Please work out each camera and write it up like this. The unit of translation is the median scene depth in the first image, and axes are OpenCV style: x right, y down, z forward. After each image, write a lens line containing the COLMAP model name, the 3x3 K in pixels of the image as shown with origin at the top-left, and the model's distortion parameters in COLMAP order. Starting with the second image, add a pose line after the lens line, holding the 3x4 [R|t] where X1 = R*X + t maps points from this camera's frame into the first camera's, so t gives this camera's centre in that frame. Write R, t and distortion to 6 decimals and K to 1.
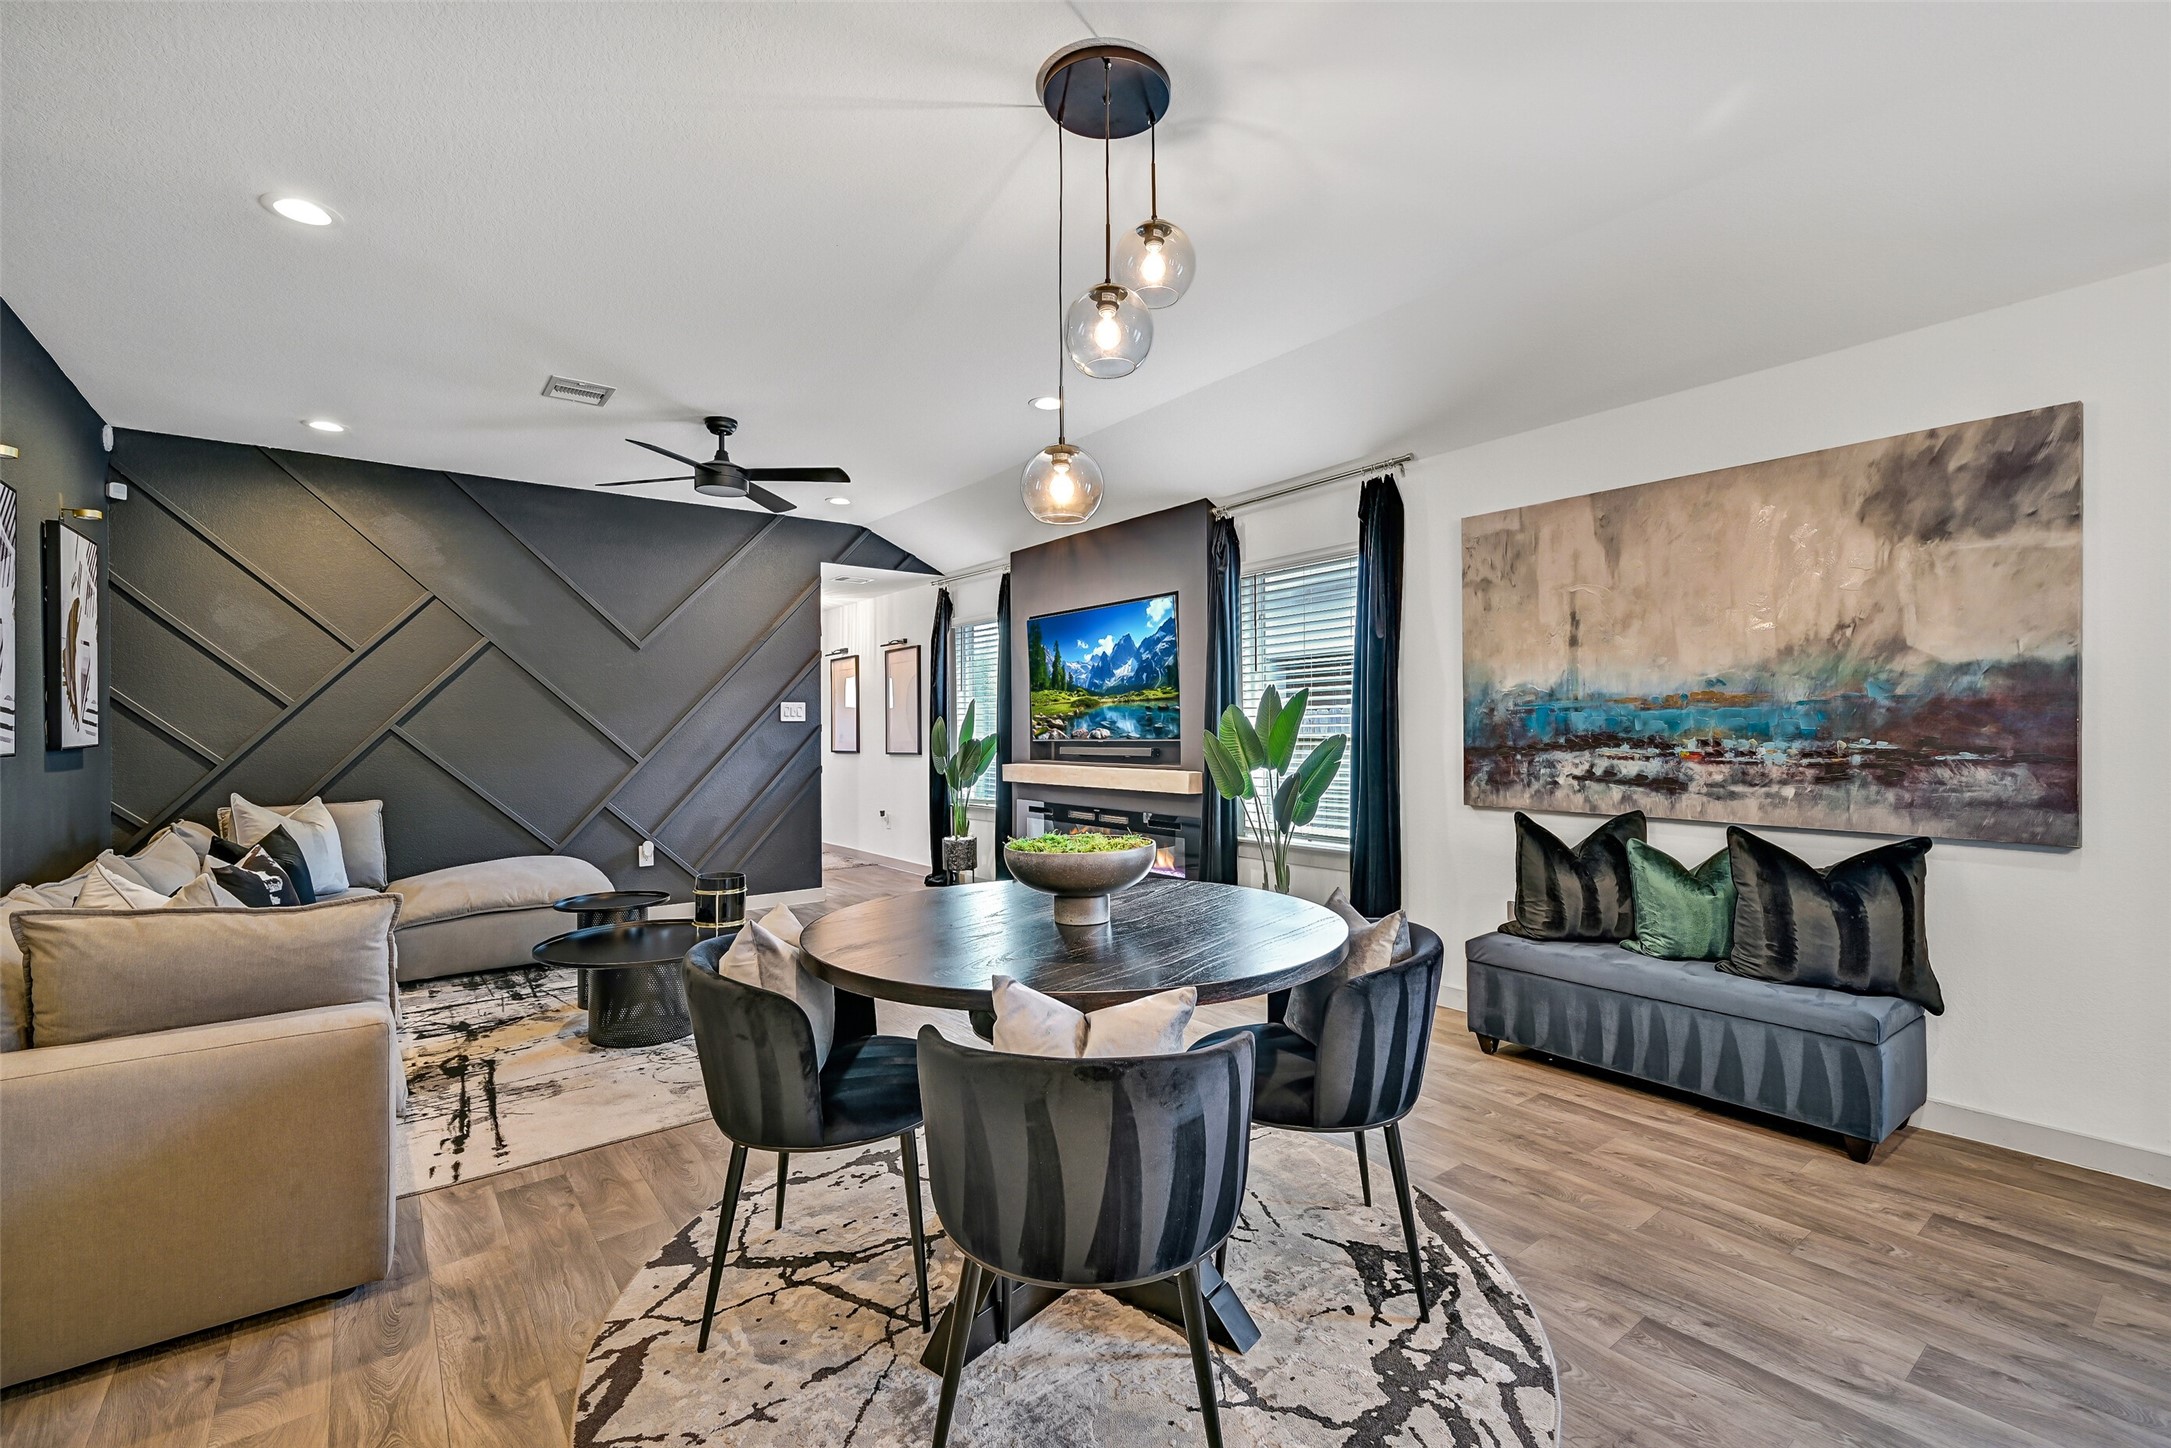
lens RADIAL K [[942.0, 0, 1090.6], [0, 942.0, 724.0], [0, 0, 1]] dist [-0.000472, -0.000015]
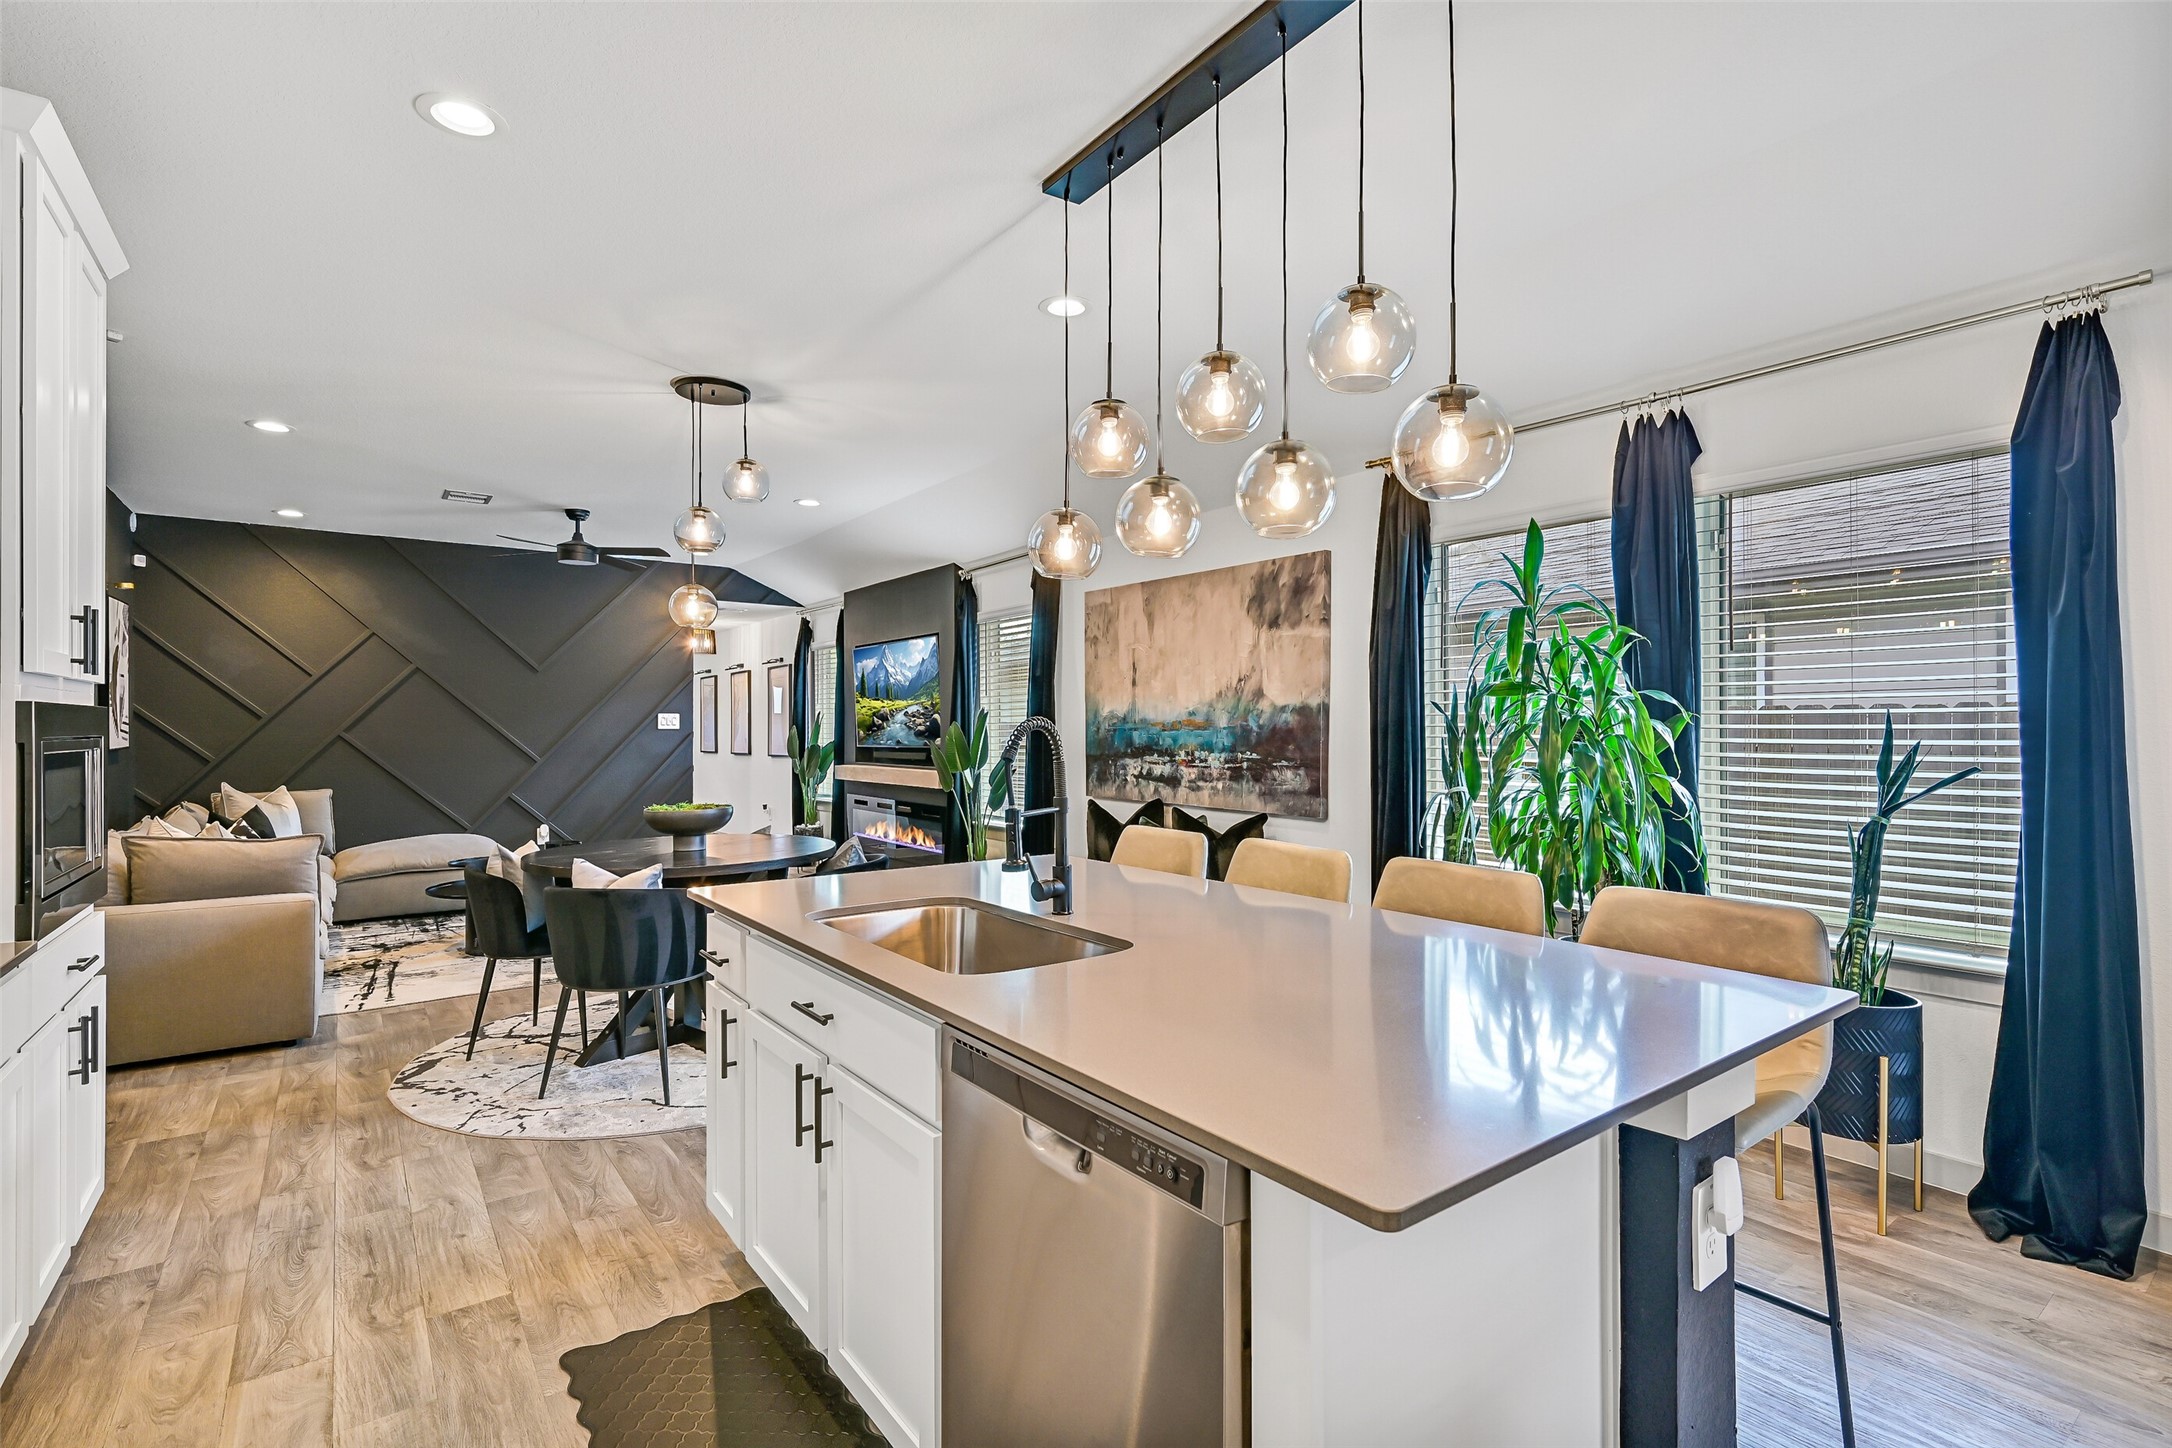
lens RADIAL K [[1009.7, 0, 1092.6], [0, 1009.7, 726.8], [0, 0, 1]] dist [0.001757, -0.000416]
pose [[0.999816, 0.005806, -0.018296, 0.468462], [-0.005751, 0.999979, 0.003018, -0.023617], [0.018313, -0.002912, 0.999828, -0.549153]]
